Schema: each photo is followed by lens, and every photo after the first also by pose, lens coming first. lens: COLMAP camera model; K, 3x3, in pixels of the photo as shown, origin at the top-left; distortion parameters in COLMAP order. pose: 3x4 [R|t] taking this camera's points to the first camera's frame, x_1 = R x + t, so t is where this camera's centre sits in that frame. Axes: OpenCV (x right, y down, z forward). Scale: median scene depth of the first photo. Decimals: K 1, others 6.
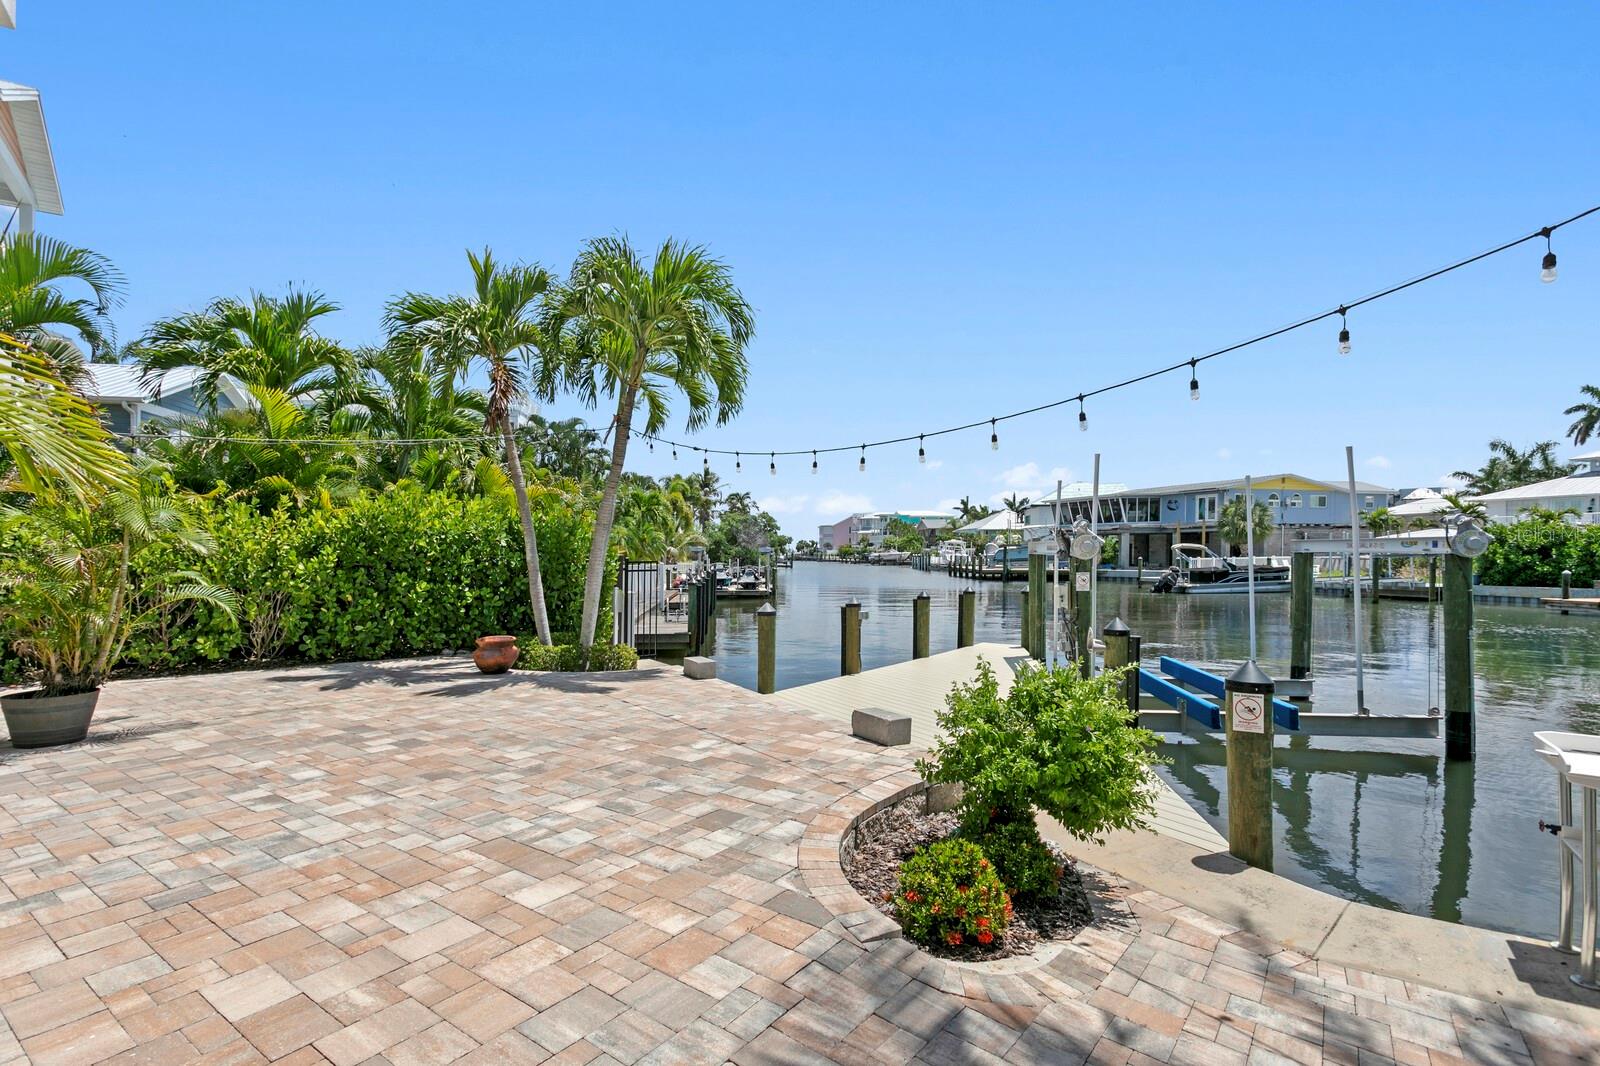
lens RADIAL K [[756.5, 0, 777.4], [0, 756.5, 538.2], [0, 0, 1]] dist [0.010998, 0.000279]
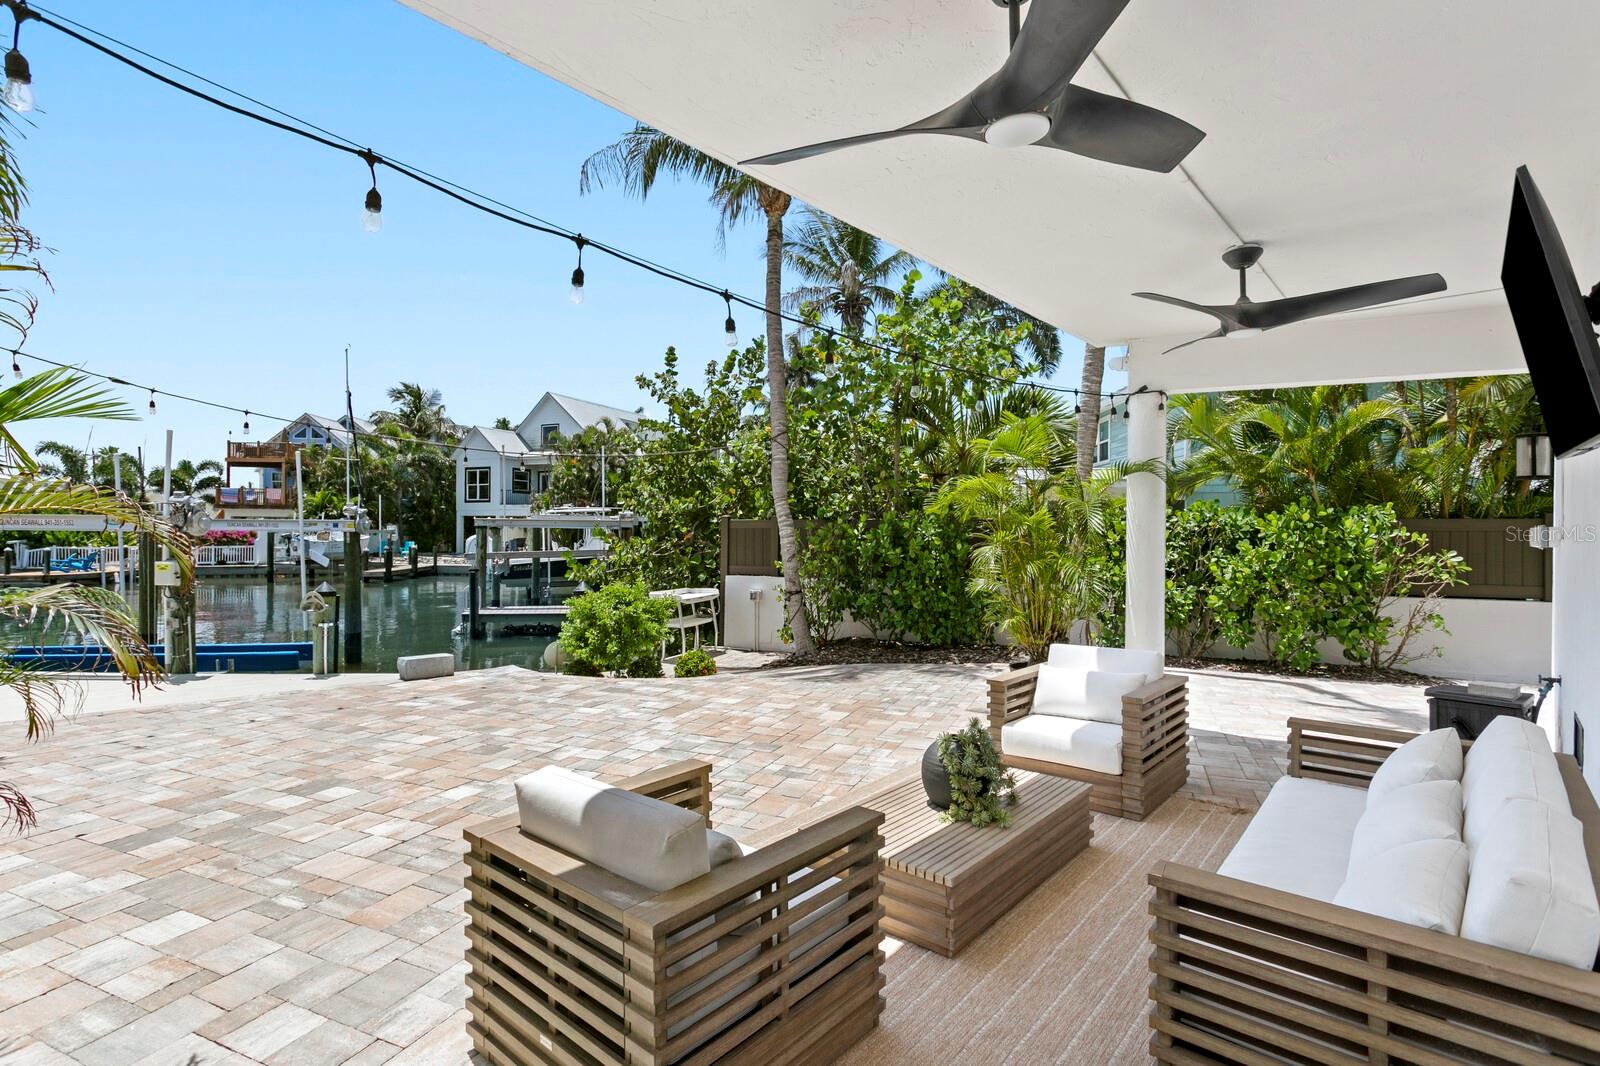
lens RADIAL K [[756.5, 0, 777.4], [0, 756.5, 538.2], [0, 0, 1]] dist [0.010998, 0.000279]
pose [[-0.202359, -0.003012, 0.979307, -1.821297], [-0.022708, 0.999741, -0.001617, 0.035438], [-0.979048, -0.022565, -0.202375, 1.025150]]
